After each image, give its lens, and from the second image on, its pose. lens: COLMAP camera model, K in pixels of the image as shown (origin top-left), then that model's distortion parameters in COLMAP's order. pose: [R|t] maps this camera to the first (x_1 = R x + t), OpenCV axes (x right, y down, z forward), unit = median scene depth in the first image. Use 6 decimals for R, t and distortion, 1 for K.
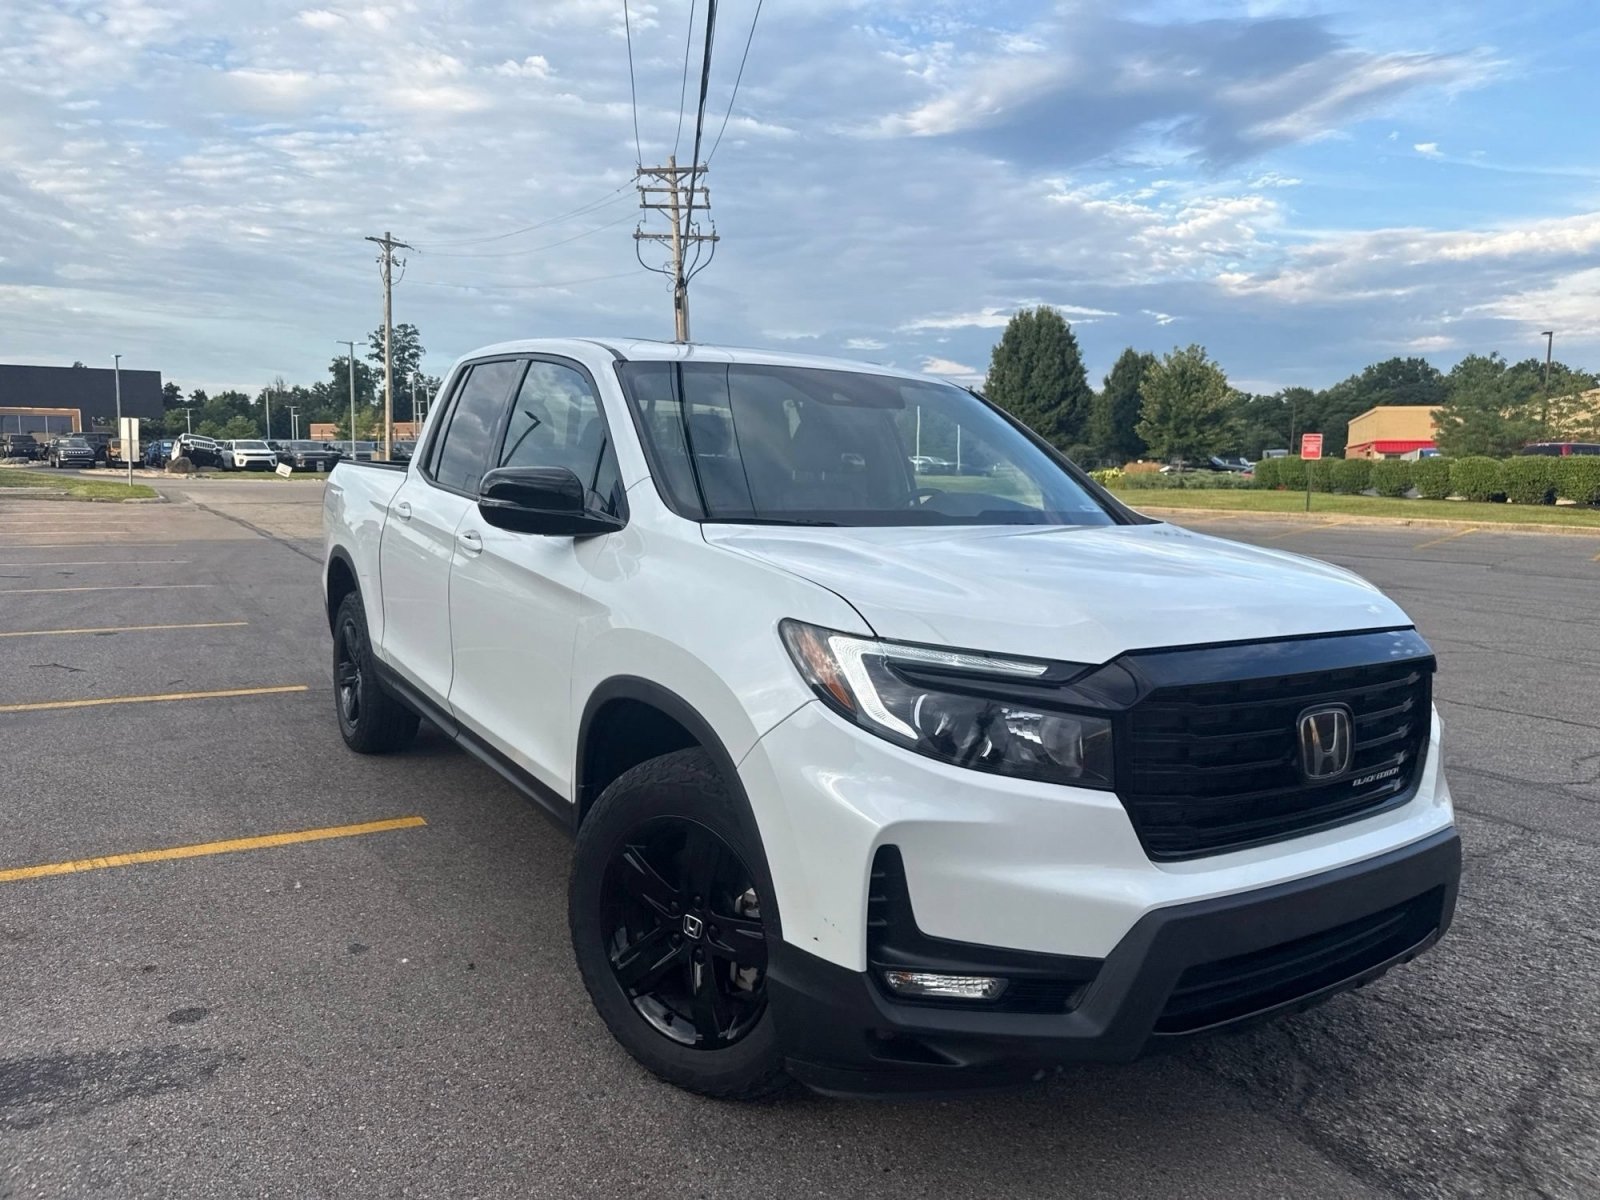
lens RADIAL K [[1123.8, 0, 800.6], [0, 1123.8, 604.4], [0, 0, 1]] dist [0.025864, -0.035126]
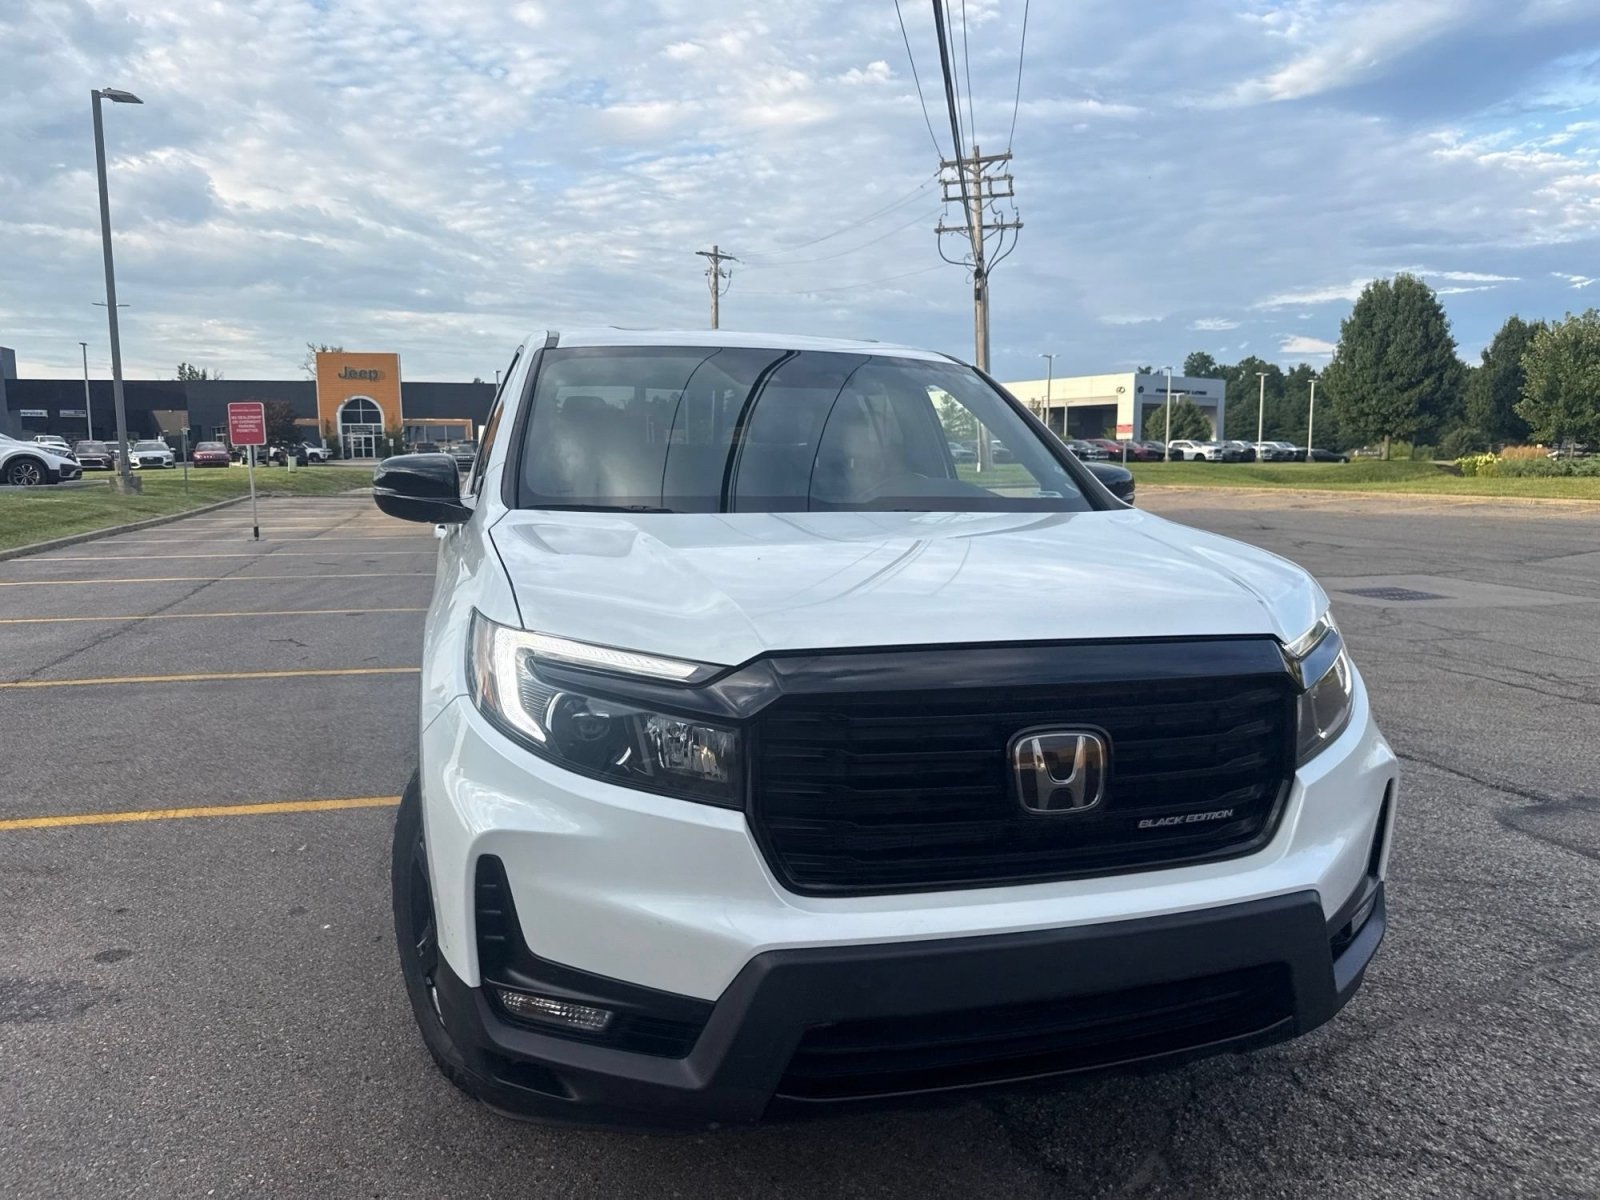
lens RADIAL K [[1123.8, 0, 803.1], [0, 1123.8, 601.8], [0, 0, 1]] dist [0.025864, -0.035126]
pose [[0.958895, 0.019018, -0.283125, 0.389045], [-0.018421, 0.999819, 0.004772, -0.001163], [0.283164, 0.000640, 0.959071, 0.121286]]
